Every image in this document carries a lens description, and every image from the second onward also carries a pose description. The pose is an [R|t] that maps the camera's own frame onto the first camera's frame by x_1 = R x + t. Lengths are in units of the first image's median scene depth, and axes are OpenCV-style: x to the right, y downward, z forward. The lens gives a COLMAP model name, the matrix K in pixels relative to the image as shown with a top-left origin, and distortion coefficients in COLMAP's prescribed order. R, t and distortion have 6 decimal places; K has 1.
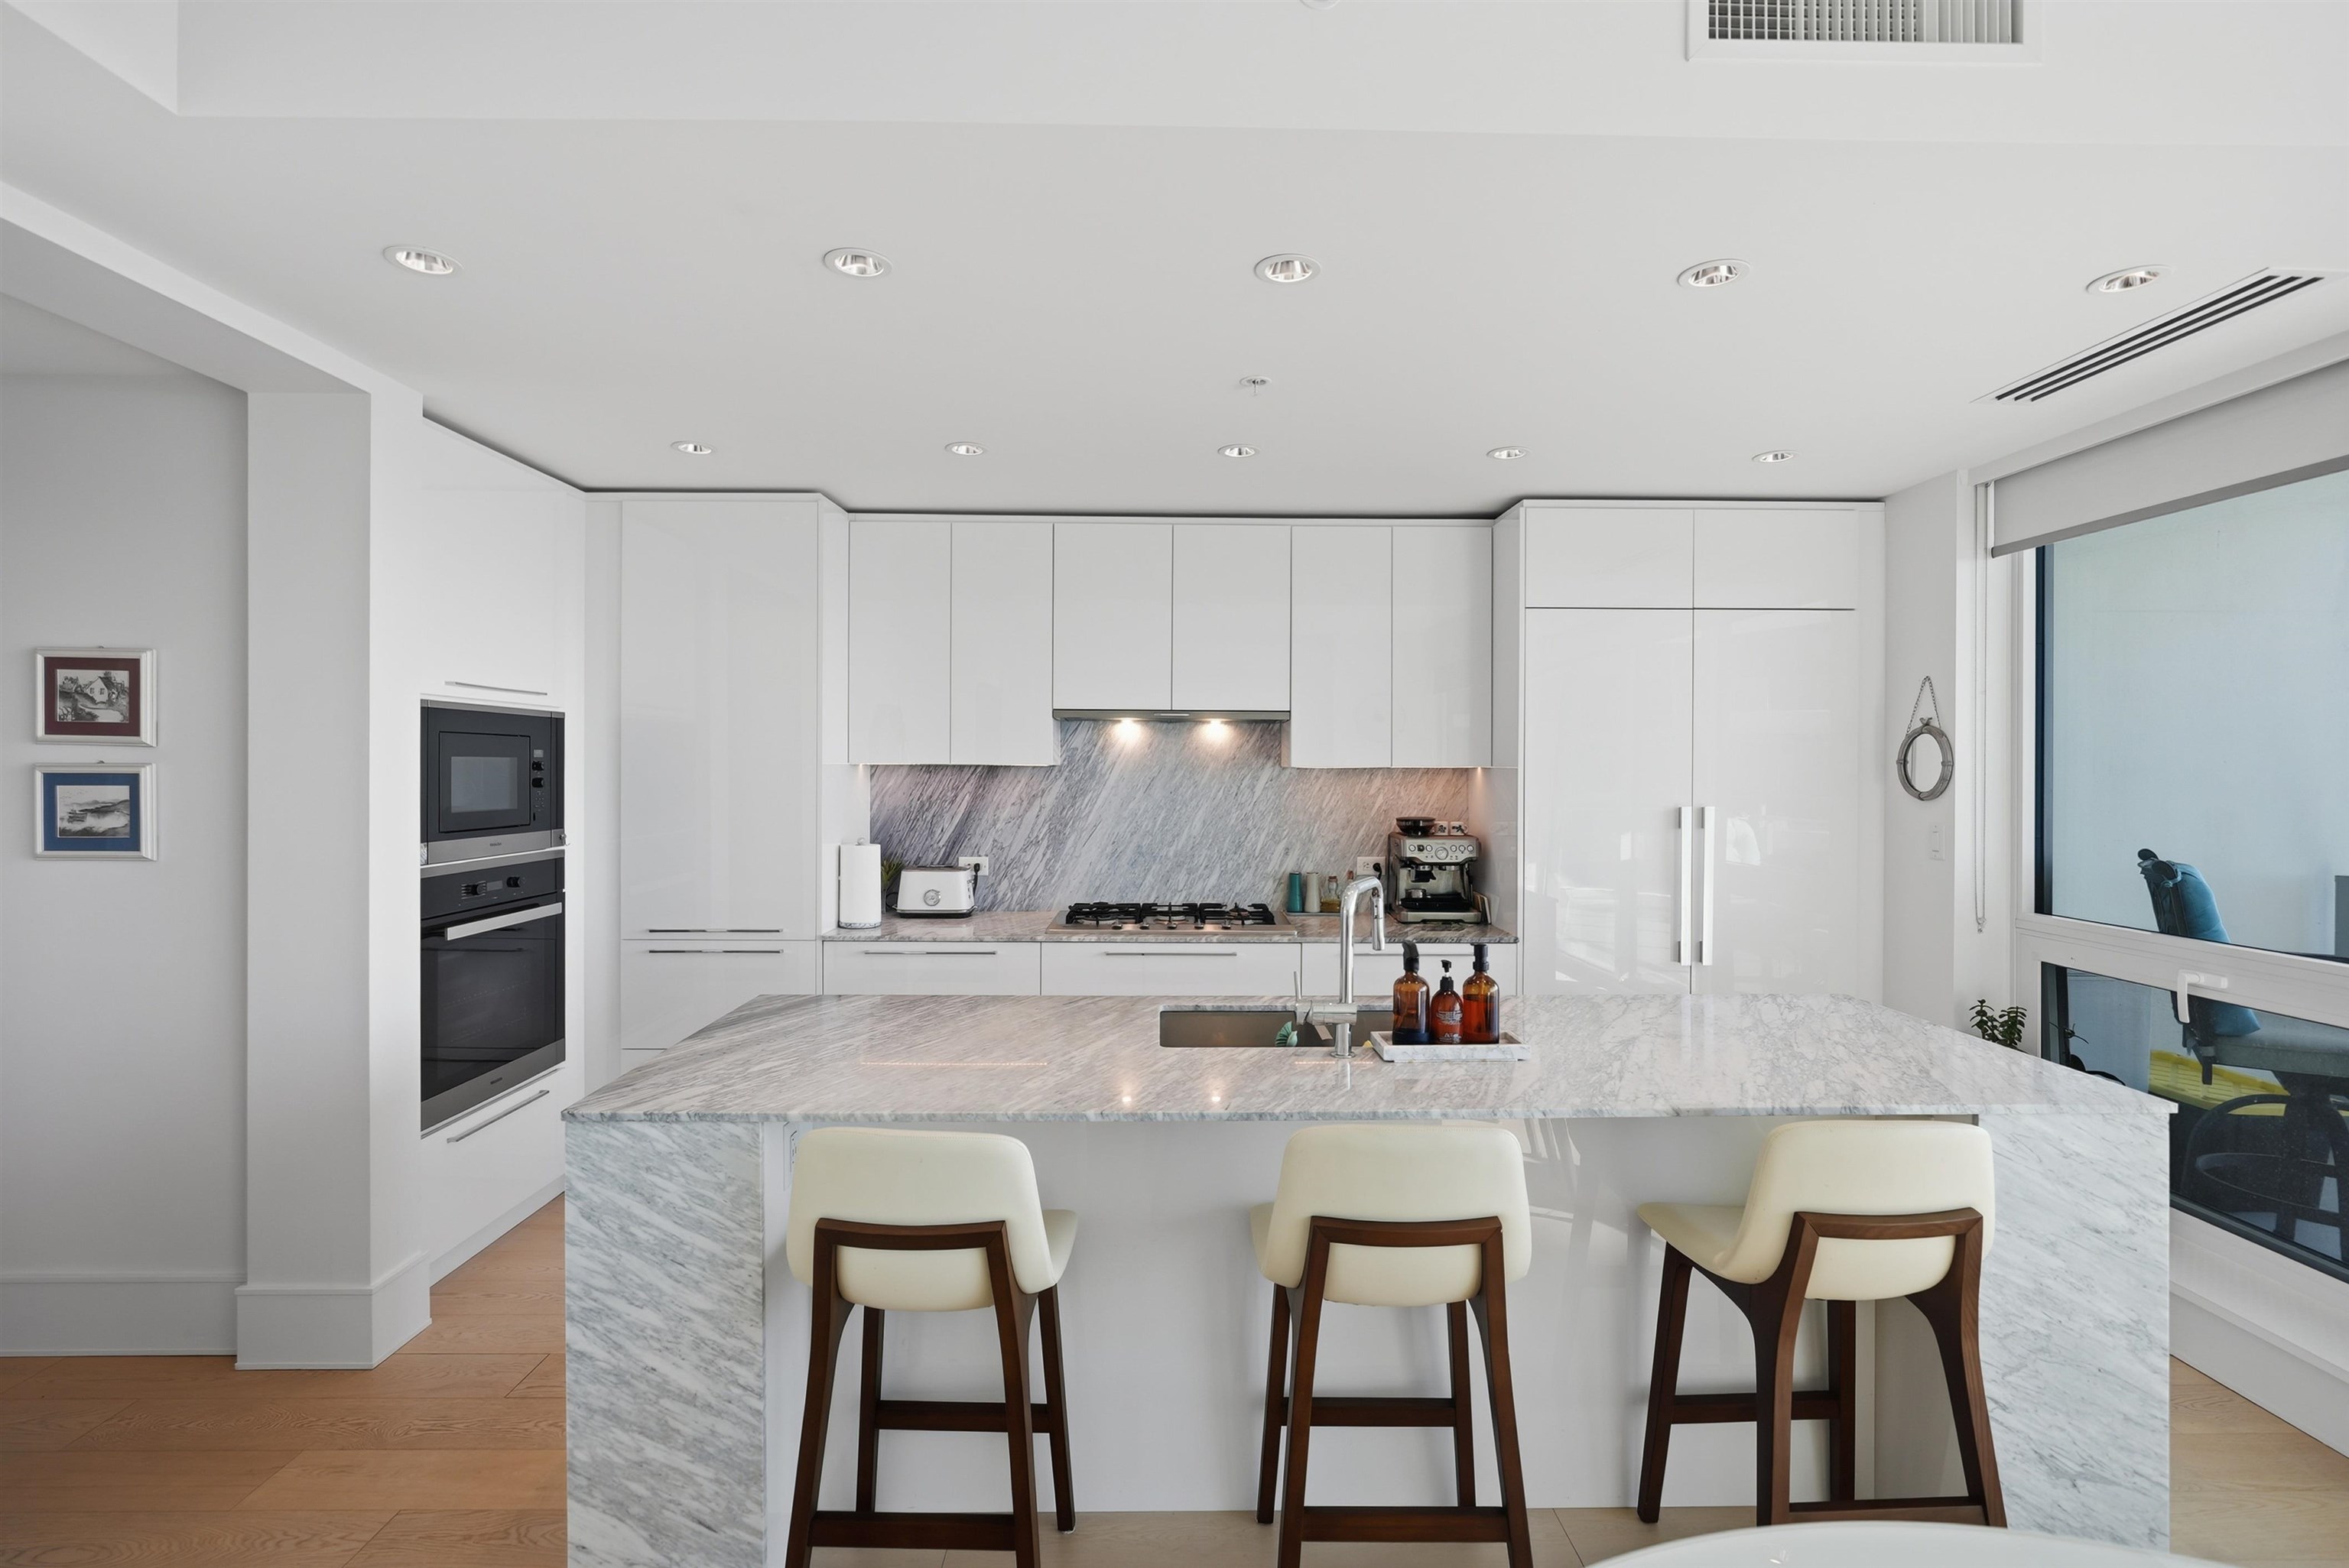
lens RADIAL K [[1085.5, 0, 1175.7], [0, 1085.5, 772.7], [0, 0, 1]] dist [-0.009774, 0.000133]
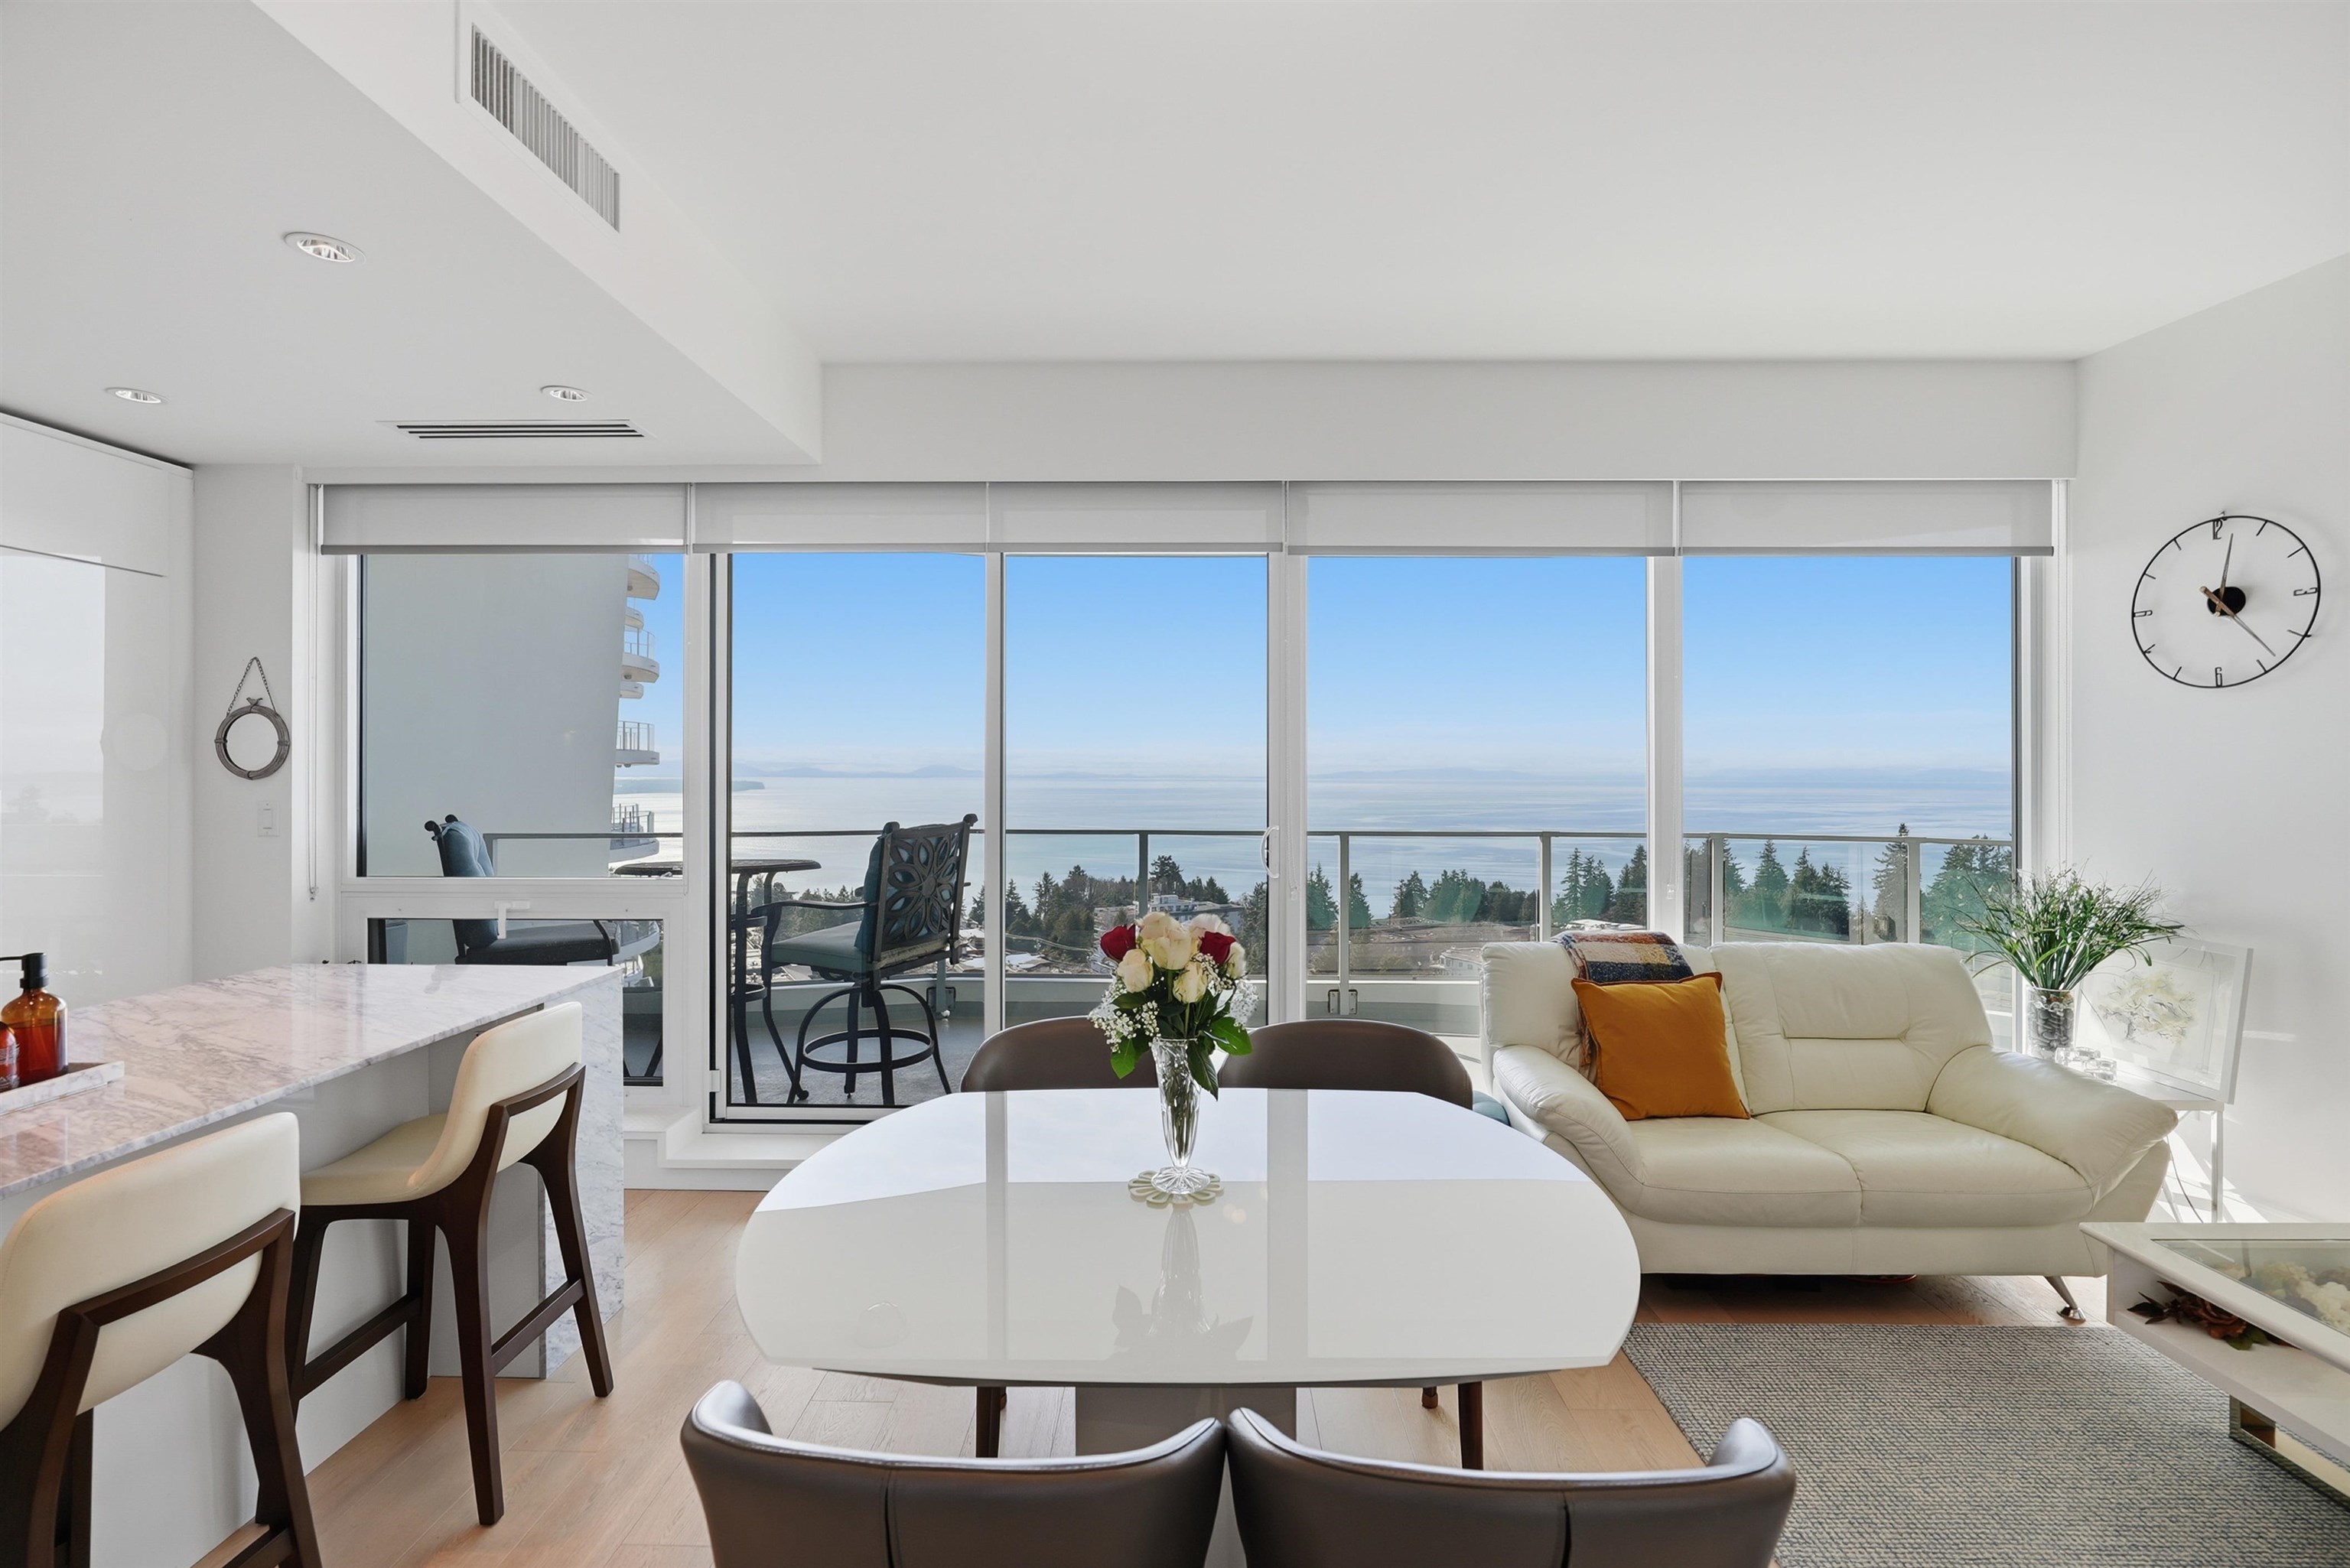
lens RADIAL K [[1080.9, 0, 1172.1], [0, 1080.9, 771.5], [0, 0, 1]] dist [-0.003590, 0.000311]
pose [[0.040763, -0.004147, 0.999160, -0.246077], [0.001362, 0.999991, 0.004094, 0.013561], [-0.999168, 0.001193, 0.040768, 0.082588]]
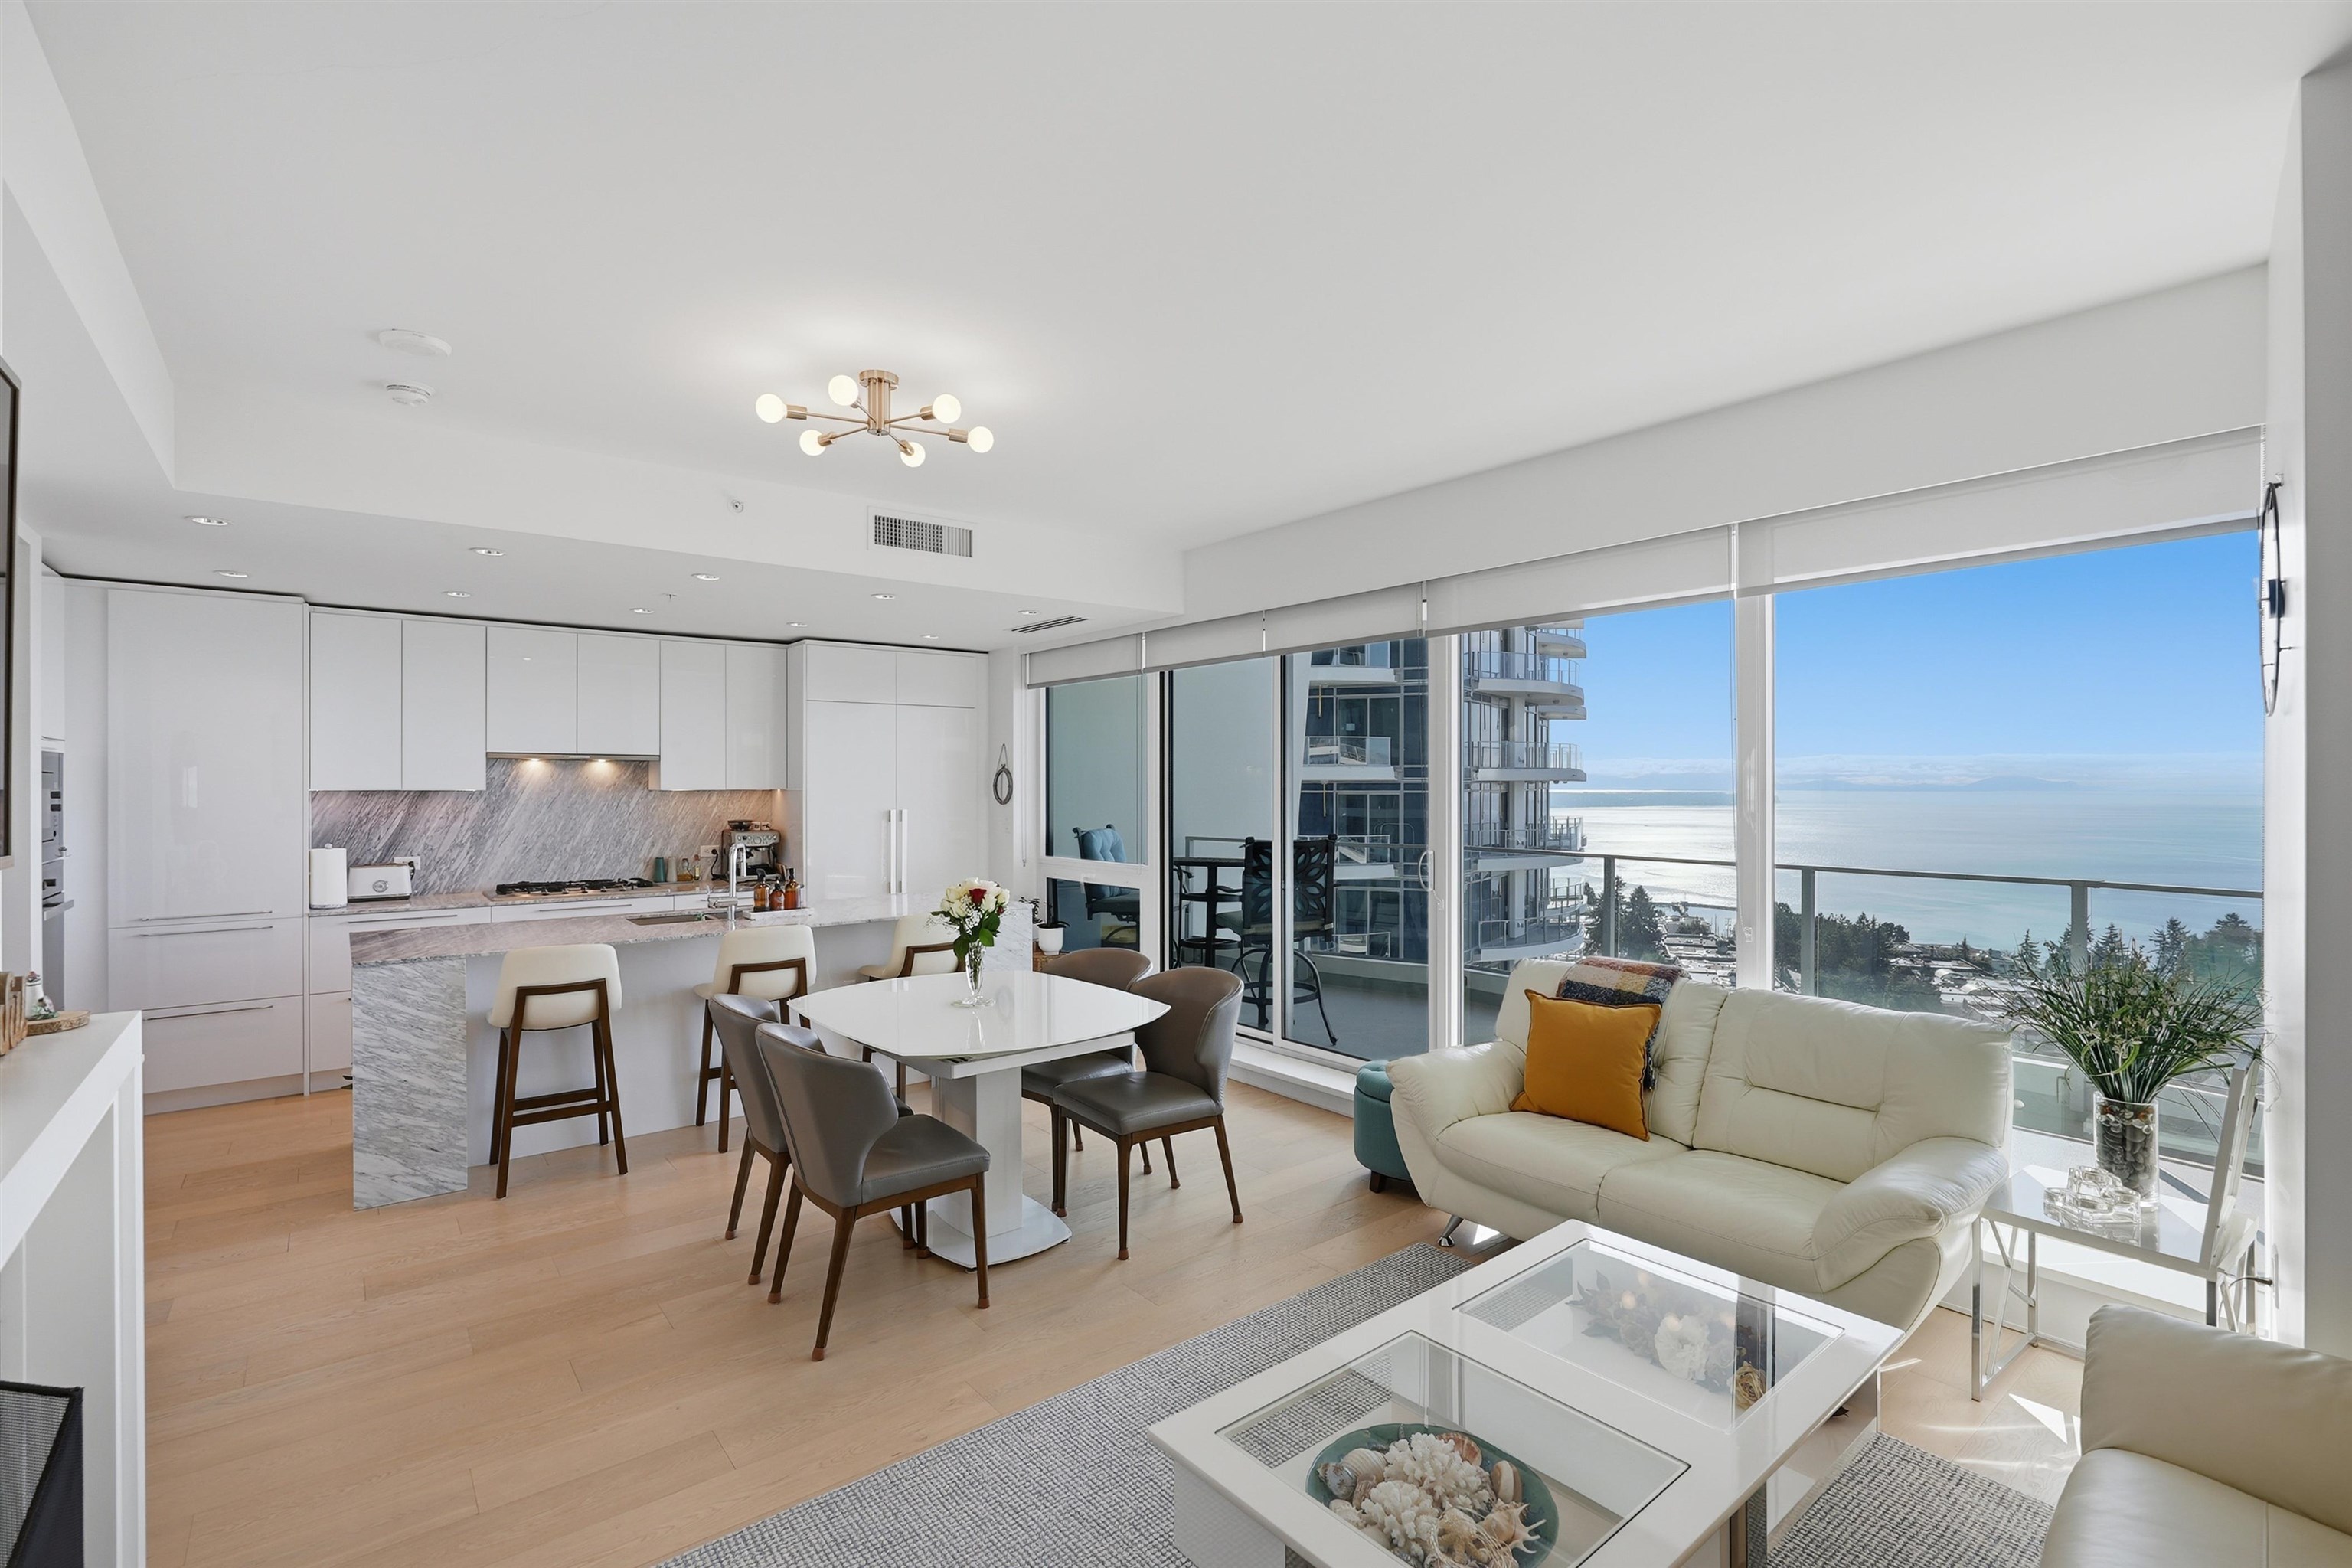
lens RADIAL K [[1070.1, 0, 1176.0], [0, 1070.1, 784.0], [0, 0, 1]] dist [-0.008113, 0.000238]
pose [[0.793624, -0.004998, 0.608387, -0.245072], [0.006138, 0.999981, 0.000209, -0.009953], [-0.608377, 0.003568, 0.793640, -0.704817]]
